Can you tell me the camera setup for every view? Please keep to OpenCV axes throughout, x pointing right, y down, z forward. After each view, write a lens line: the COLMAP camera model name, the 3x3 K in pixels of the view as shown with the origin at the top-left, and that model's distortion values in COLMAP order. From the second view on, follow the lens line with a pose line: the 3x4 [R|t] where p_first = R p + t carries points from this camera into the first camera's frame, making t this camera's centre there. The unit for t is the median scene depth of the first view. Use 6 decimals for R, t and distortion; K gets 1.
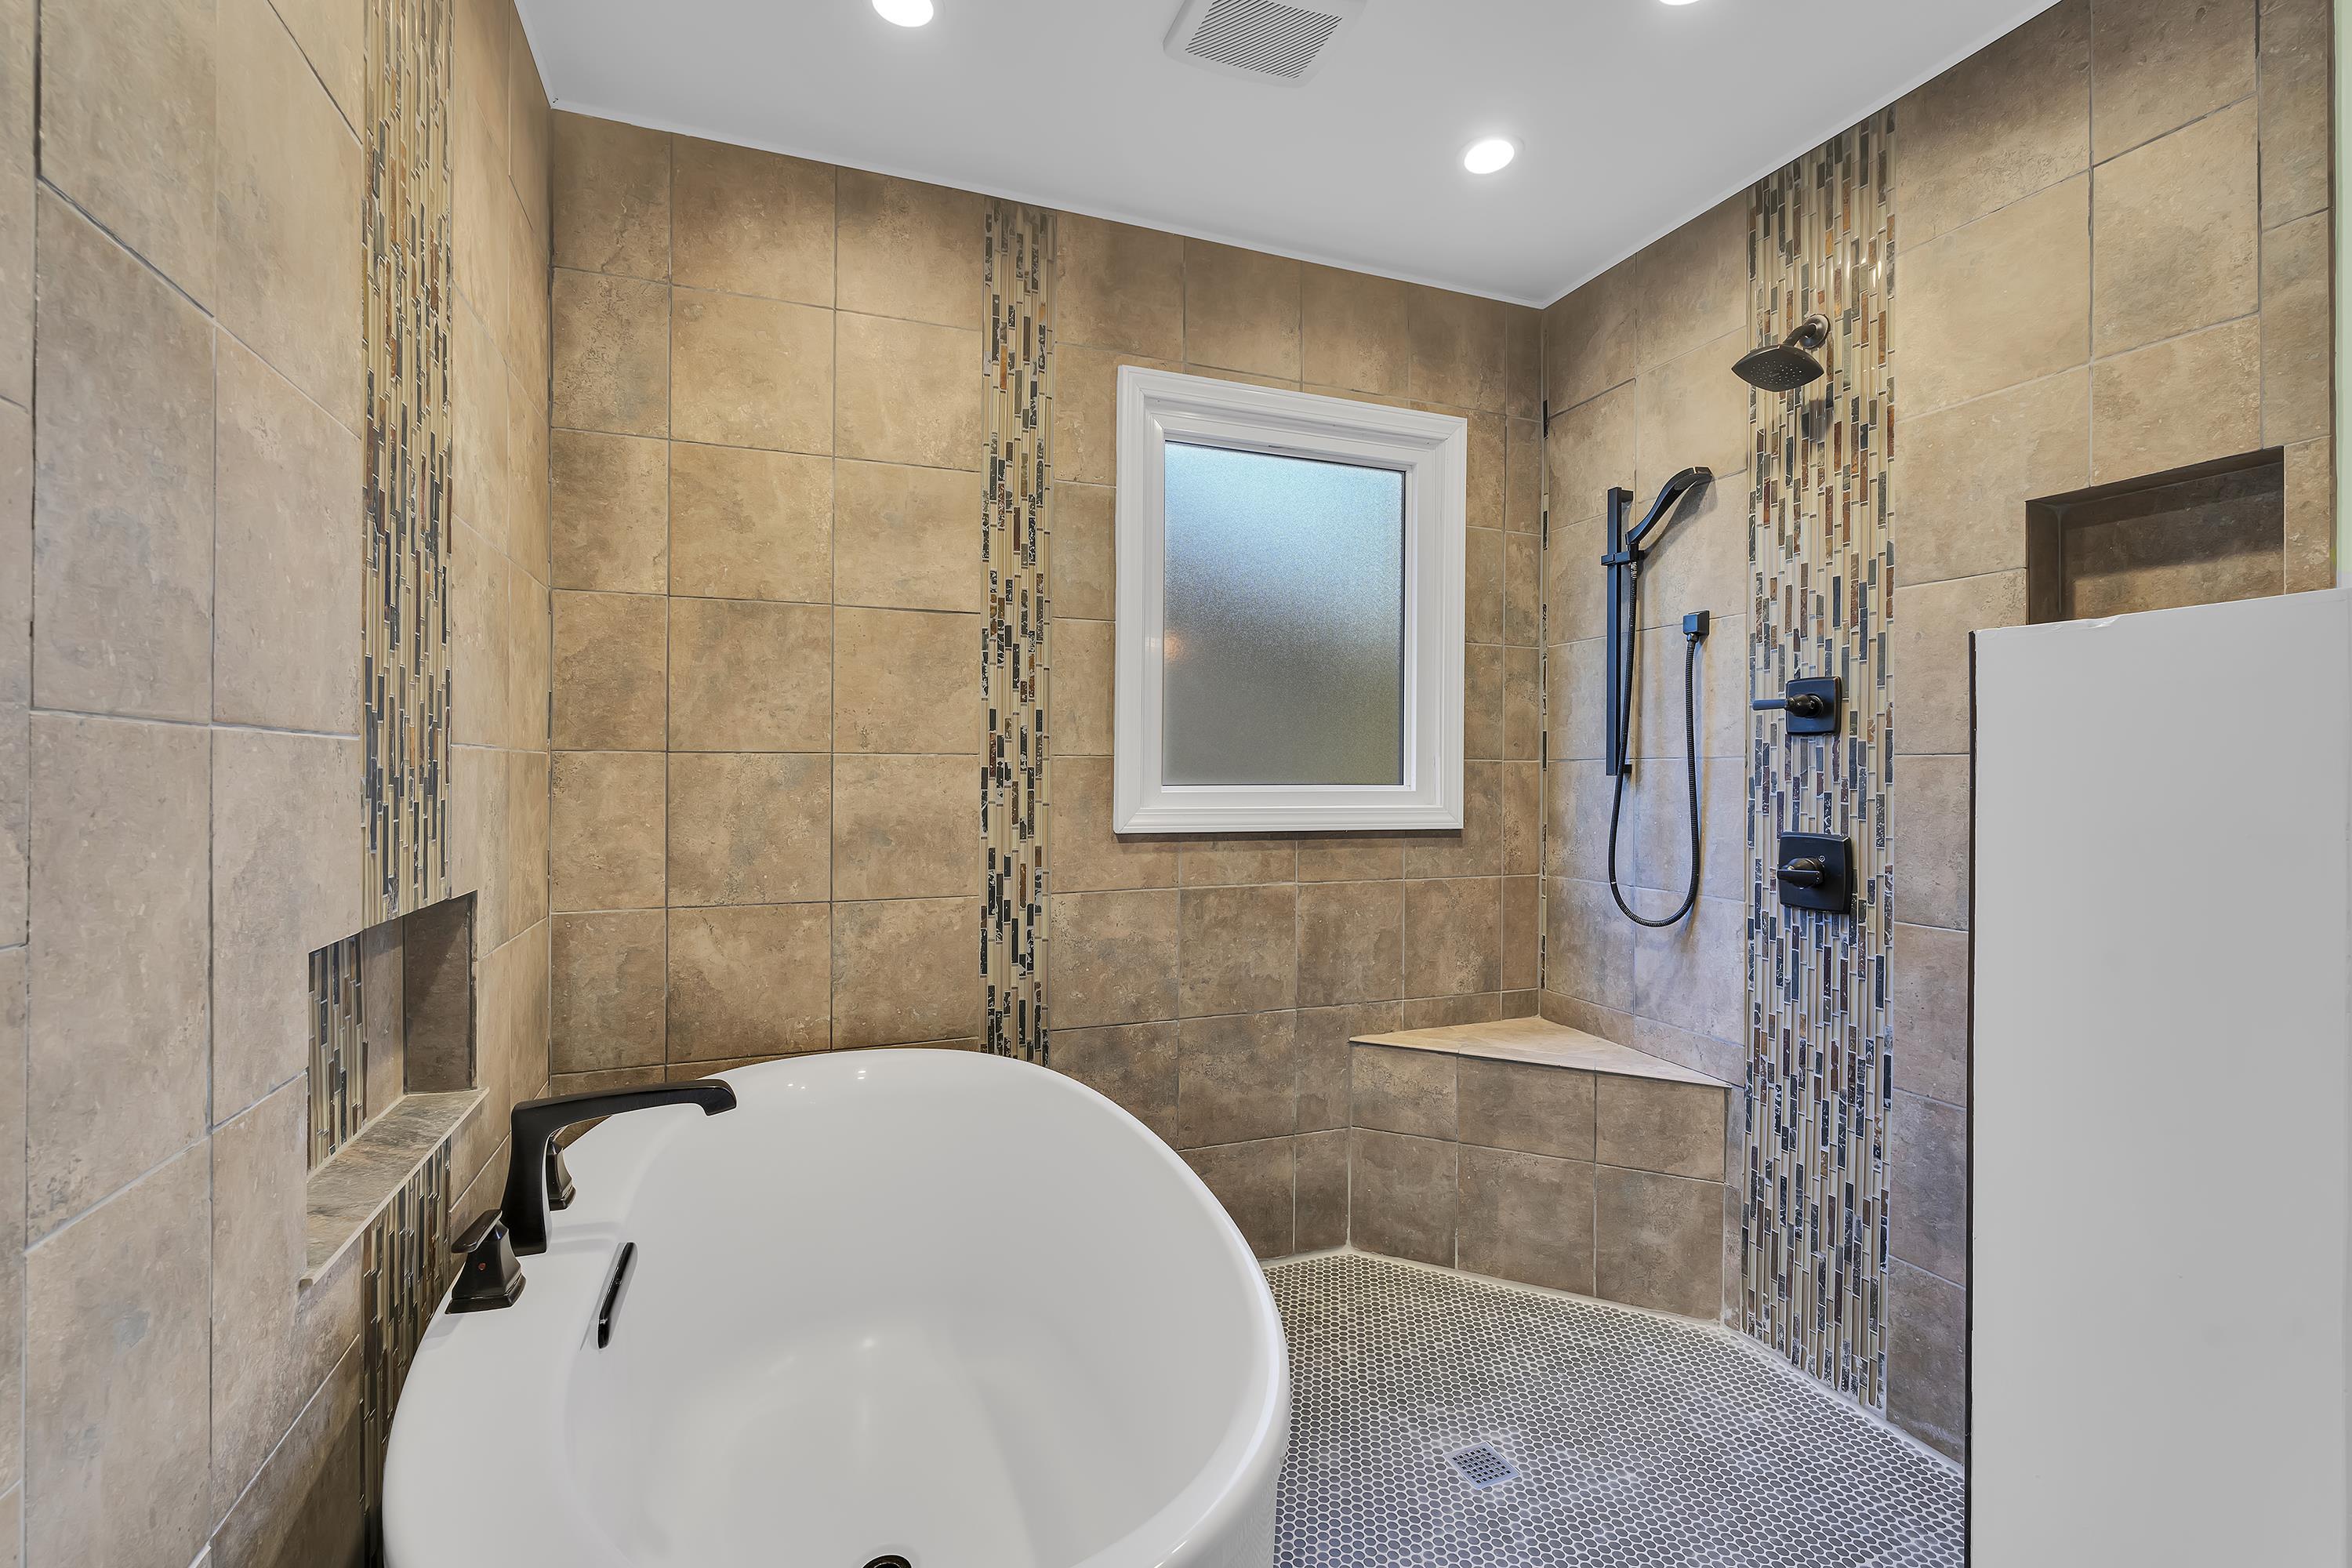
lens RADIAL K [[1036.4, 0, 1179.7], [0, 1036.4, 777.3], [0, 0, 1]] dist [-0.010178, 0.001873]
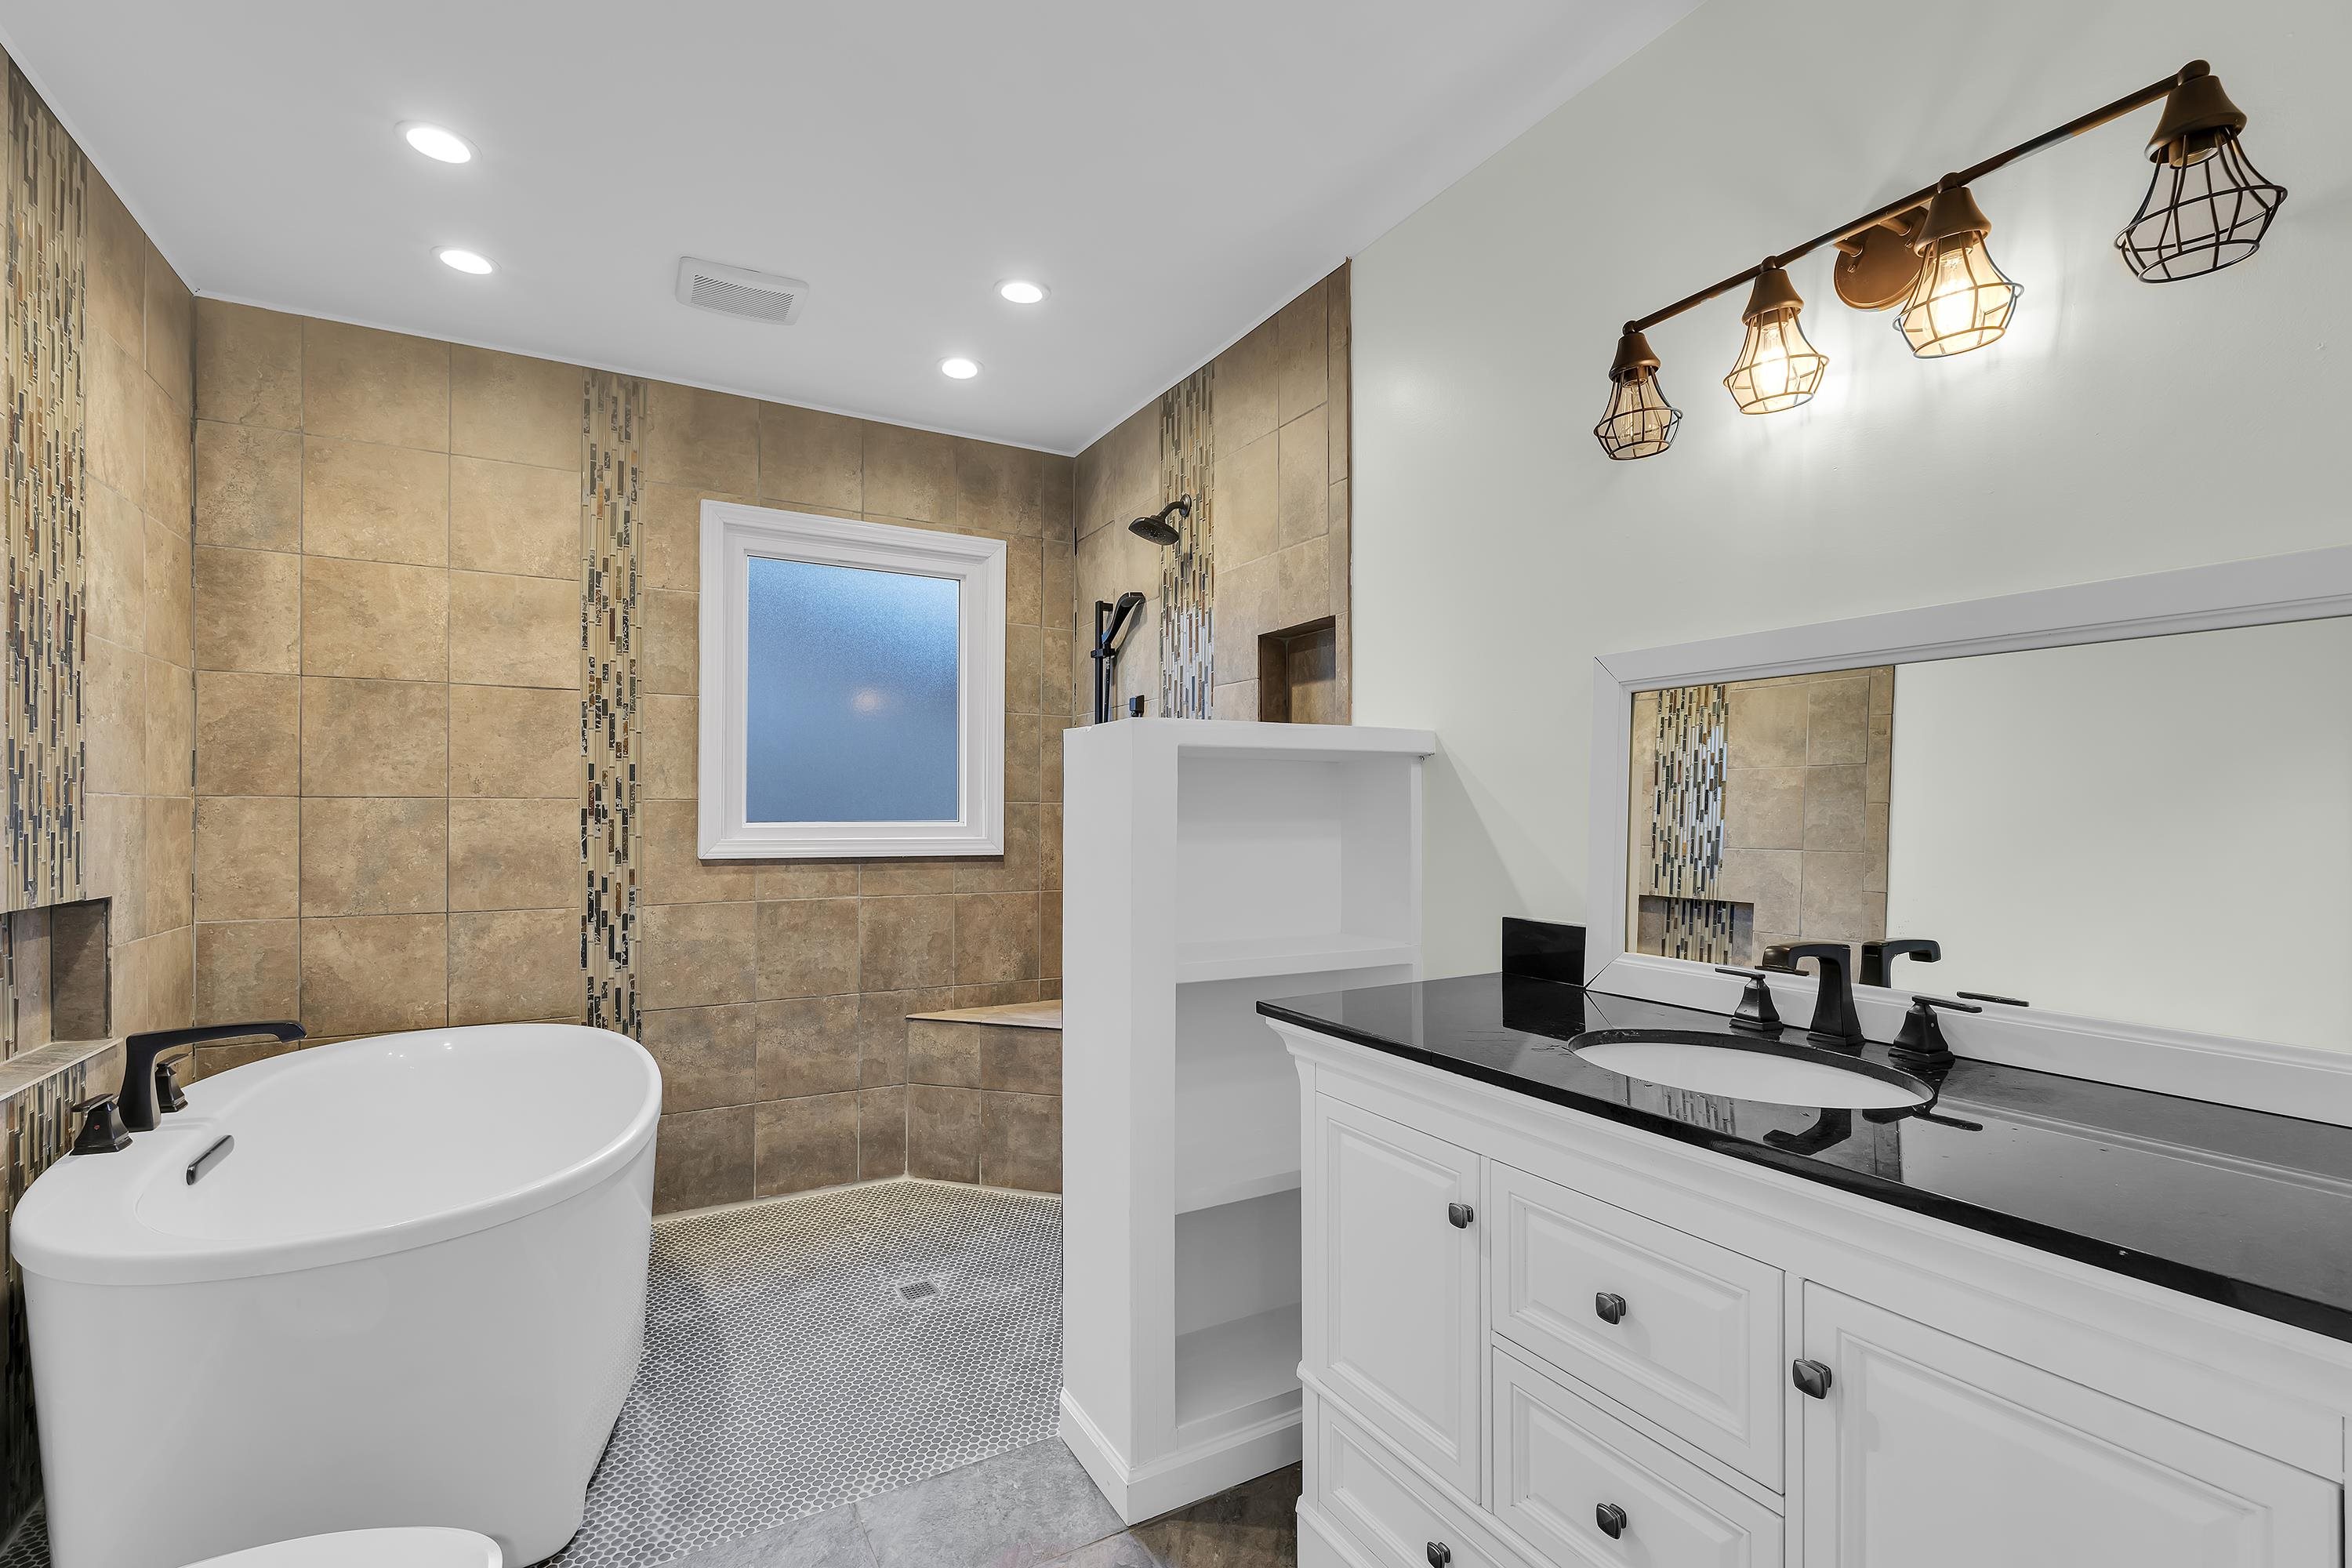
lens RADIAL K [[1036.4, 0, 1181.6], [0, 1036.4, 818.0], [0, 0, 1]] dist [-0.010178, 0.001873]
pose [[0.987909, -0.003245, 0.155002, 0.372916], [0.003301, 0.999995, -0.000109, 0.005231], [-0.155001, 0.000619, 0.987914, -0.418405]]
